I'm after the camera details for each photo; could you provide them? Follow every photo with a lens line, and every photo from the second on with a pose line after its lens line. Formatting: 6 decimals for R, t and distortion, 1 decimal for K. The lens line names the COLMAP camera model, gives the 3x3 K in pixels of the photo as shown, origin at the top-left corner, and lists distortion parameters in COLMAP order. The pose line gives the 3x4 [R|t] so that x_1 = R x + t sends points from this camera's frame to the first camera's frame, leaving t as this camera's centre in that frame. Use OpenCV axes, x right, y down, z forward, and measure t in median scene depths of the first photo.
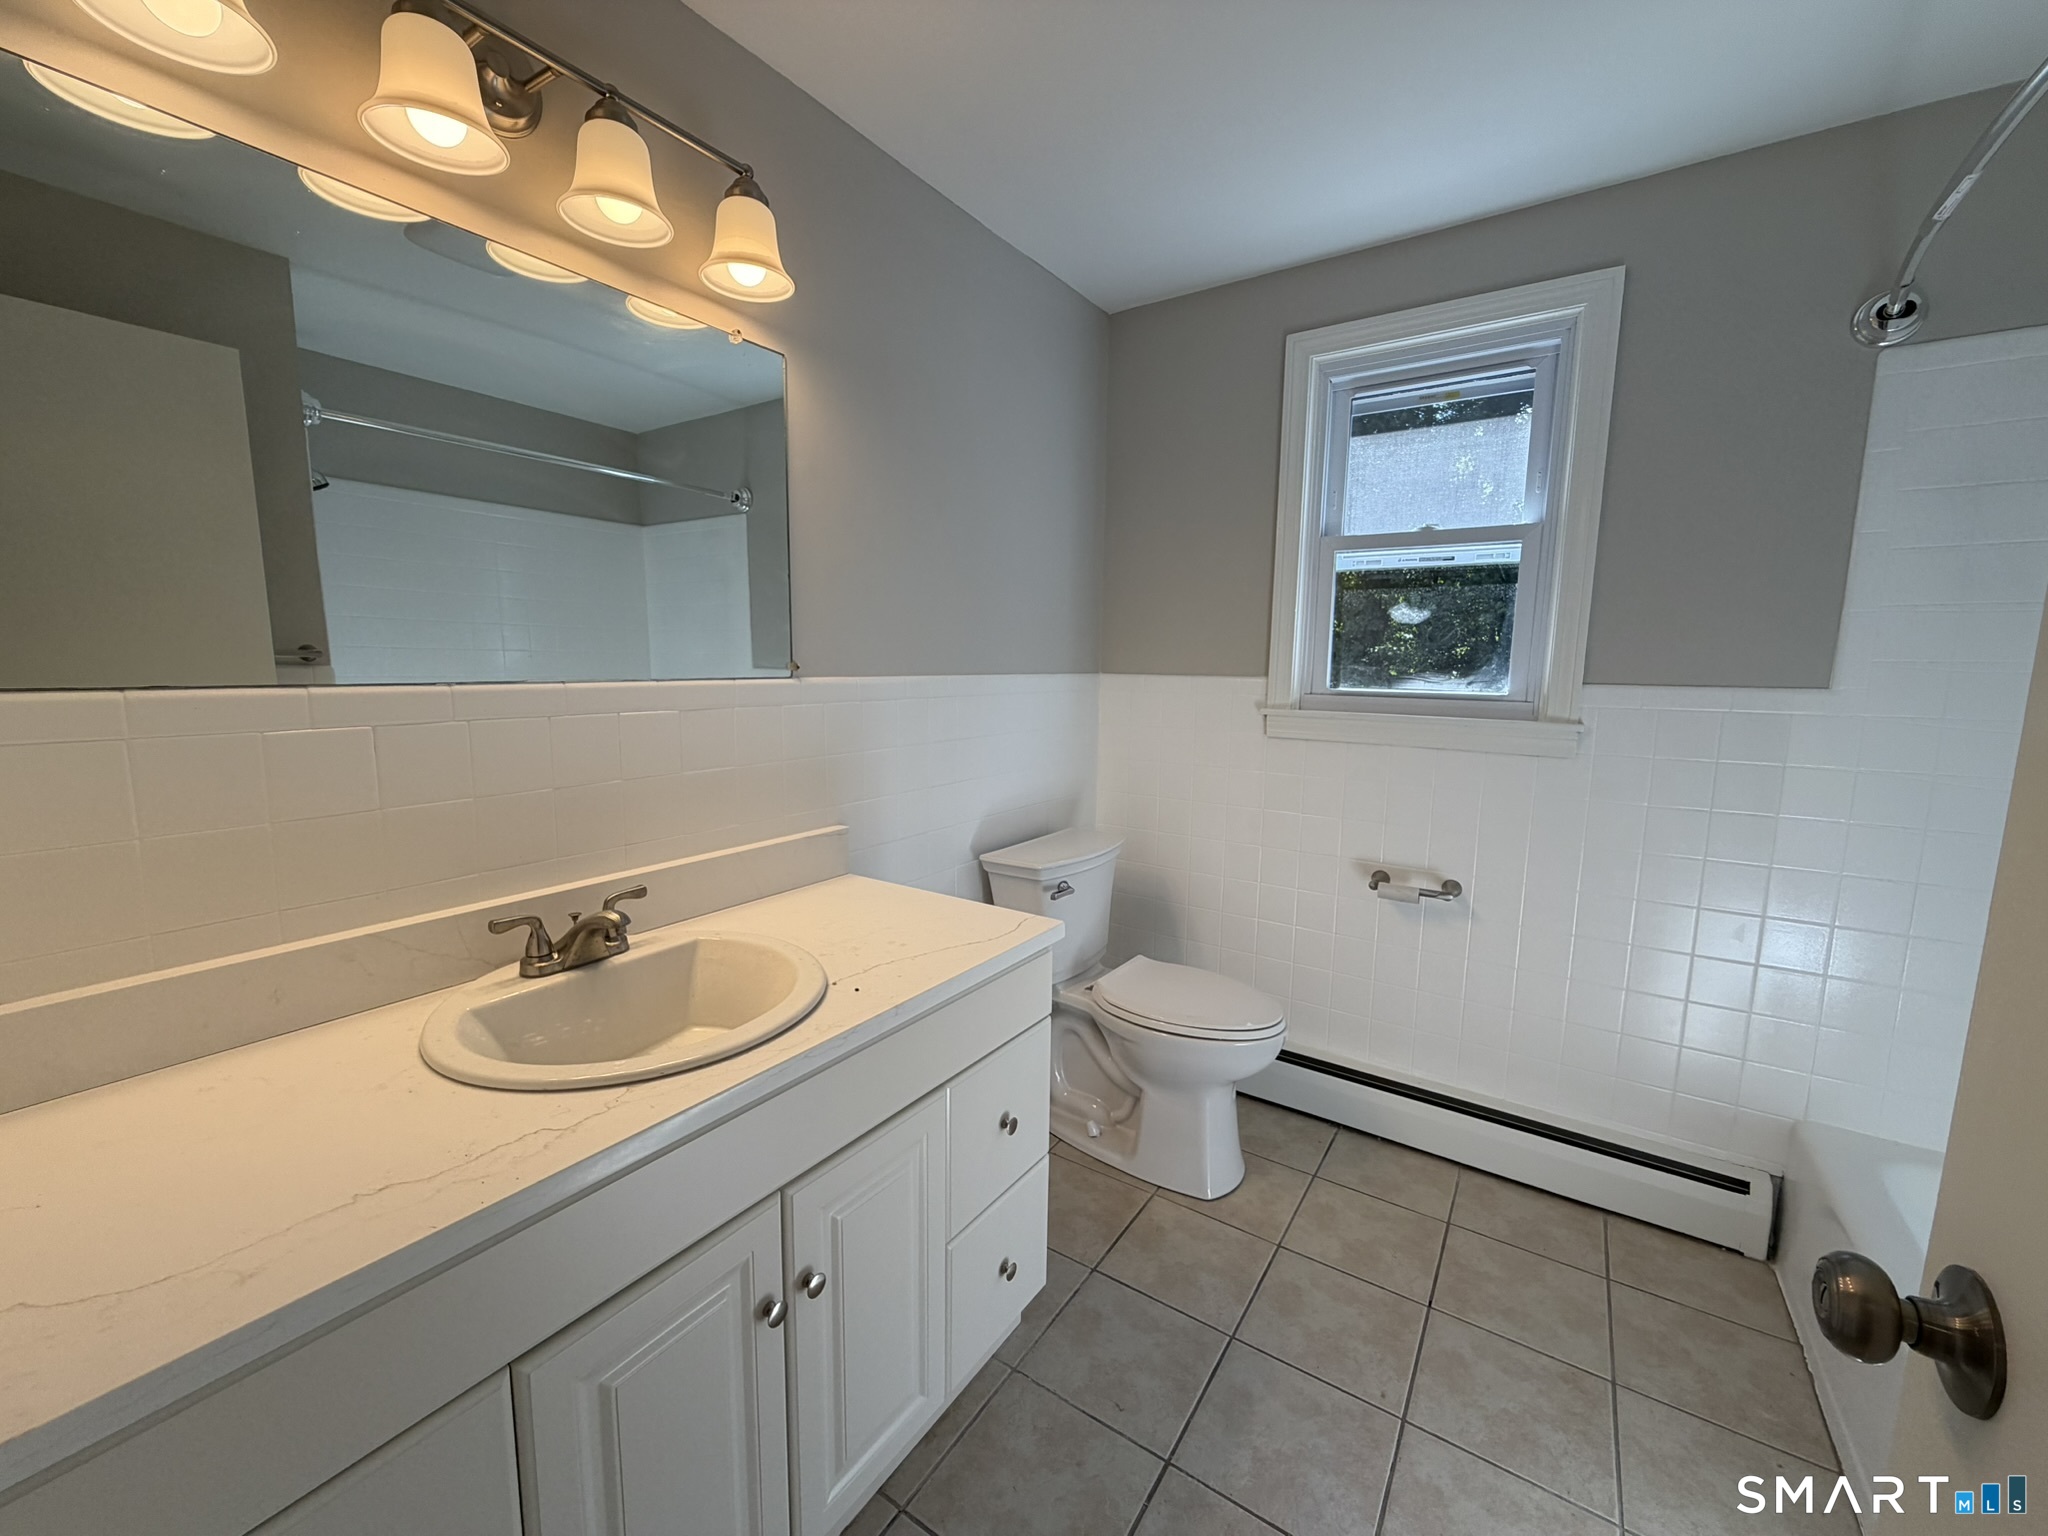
lens RADIAL K [[818.7, 0, 1018.3], [0, 818.7, 765.5], [0, 0, 1]] dist [-0.000723, 0.000105]
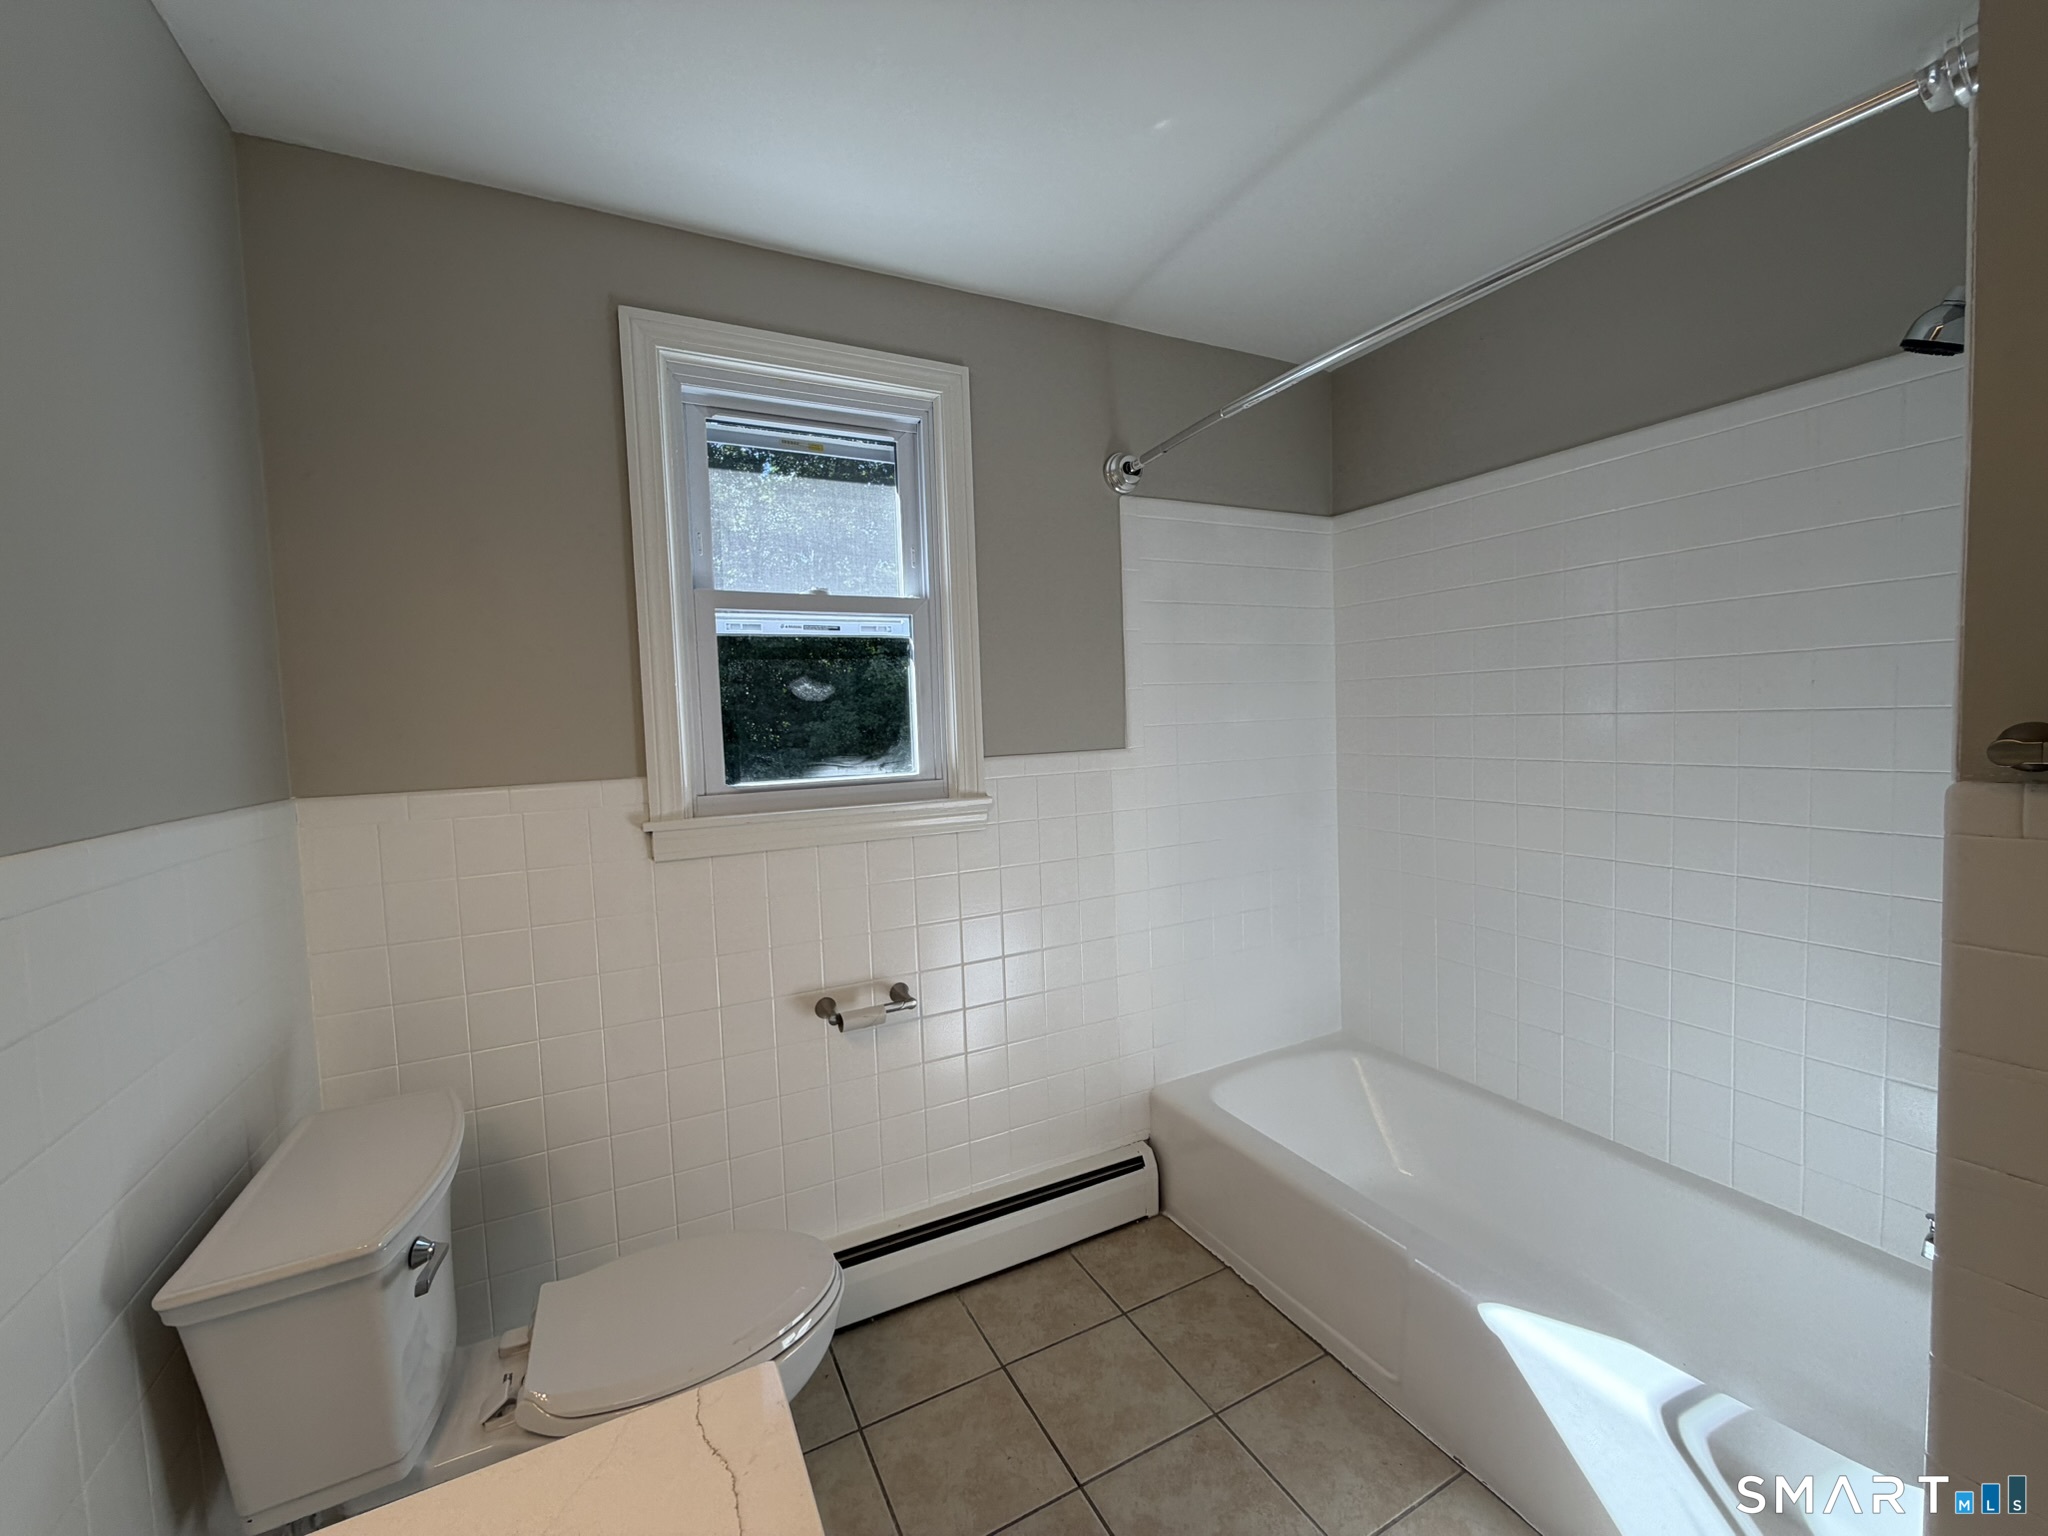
lens RADIAL K [[818.7, 0, 1018.3], [0, 818.7, 765.5], [0, 0, 1]] dist [-0.000723, 0.000105]
pose [[0.476946, -0.082351, 0.875066, -0.172838], [0.155069, 0.987868, 0.008448, -0.083383], [-0.865145, 0.131666, 0.483930, 0.423252]]
